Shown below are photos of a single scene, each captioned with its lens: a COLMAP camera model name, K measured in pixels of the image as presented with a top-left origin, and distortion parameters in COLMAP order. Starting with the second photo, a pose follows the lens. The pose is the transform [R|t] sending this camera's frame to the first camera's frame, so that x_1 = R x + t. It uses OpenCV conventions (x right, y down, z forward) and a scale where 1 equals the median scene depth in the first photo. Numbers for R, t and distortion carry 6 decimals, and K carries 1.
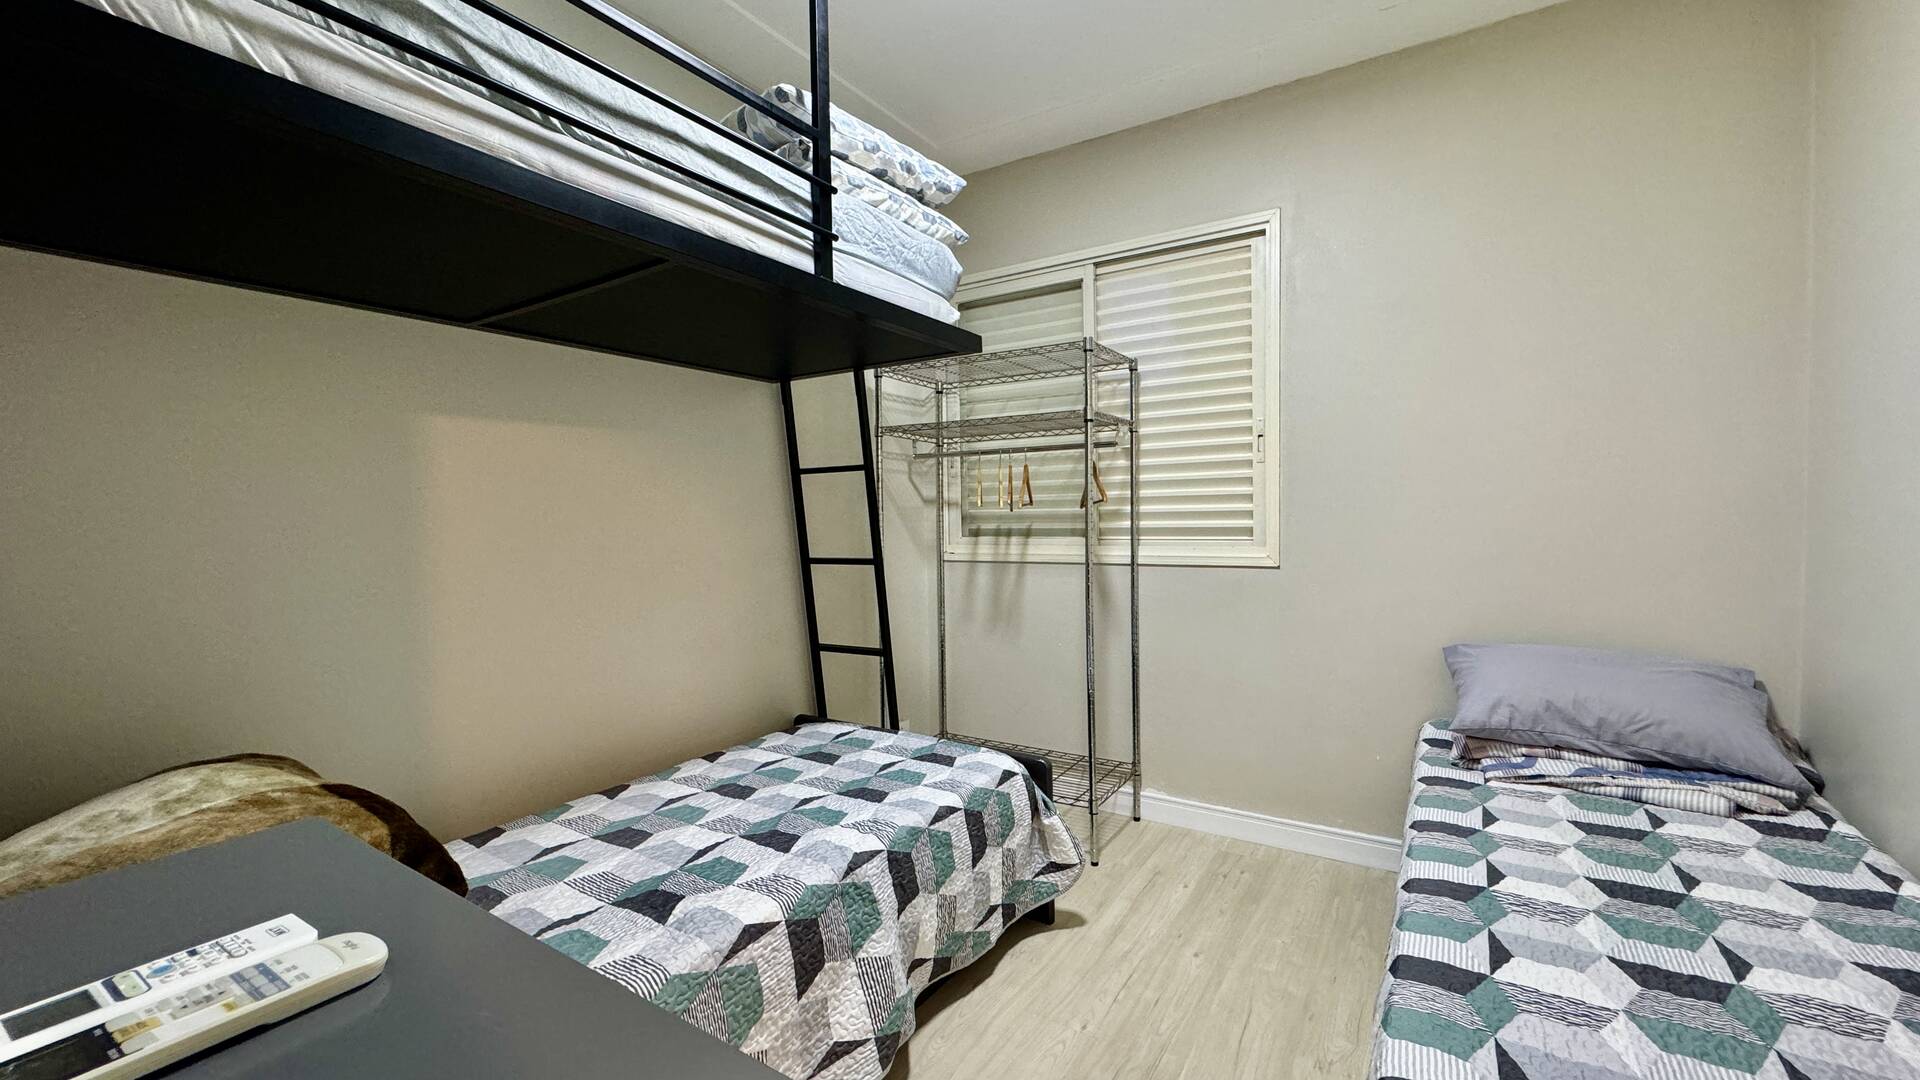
lens RADIAL K [[763.1, 0, 959.4], [0, 763.1, 540.0], [0, 0, 1]] dist [-0.003100, 0.000783]
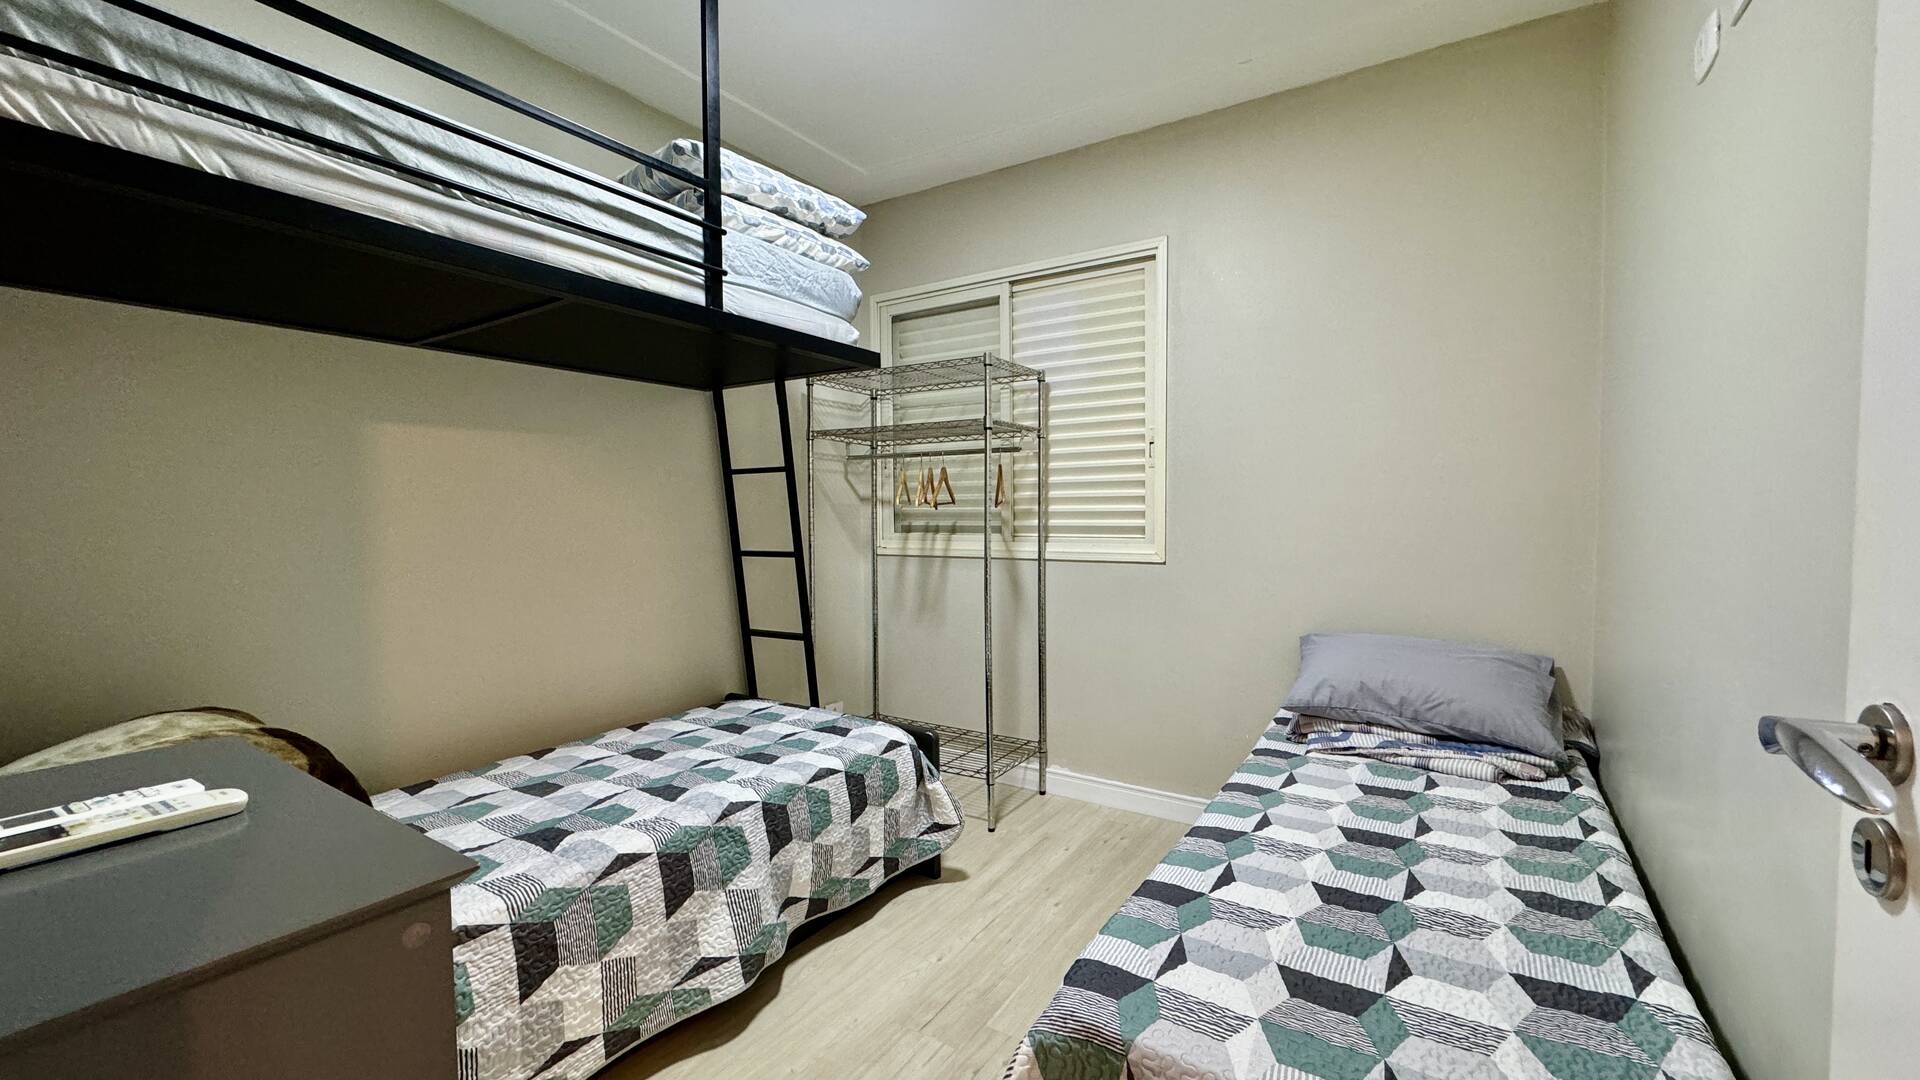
lens RADIAL K [[763.1, 0, 959.4], [0, 763.1, 539.7], [0, 0, 1]] dist [-0.003100, 0.000783]
pose [[0.999947, 0.009203, -0.004655, 0.176472], [-0.009177, 0.999943, 0.005493, -0.001858], [0.004706, -0.005450, 0.999974, -0.135988]]
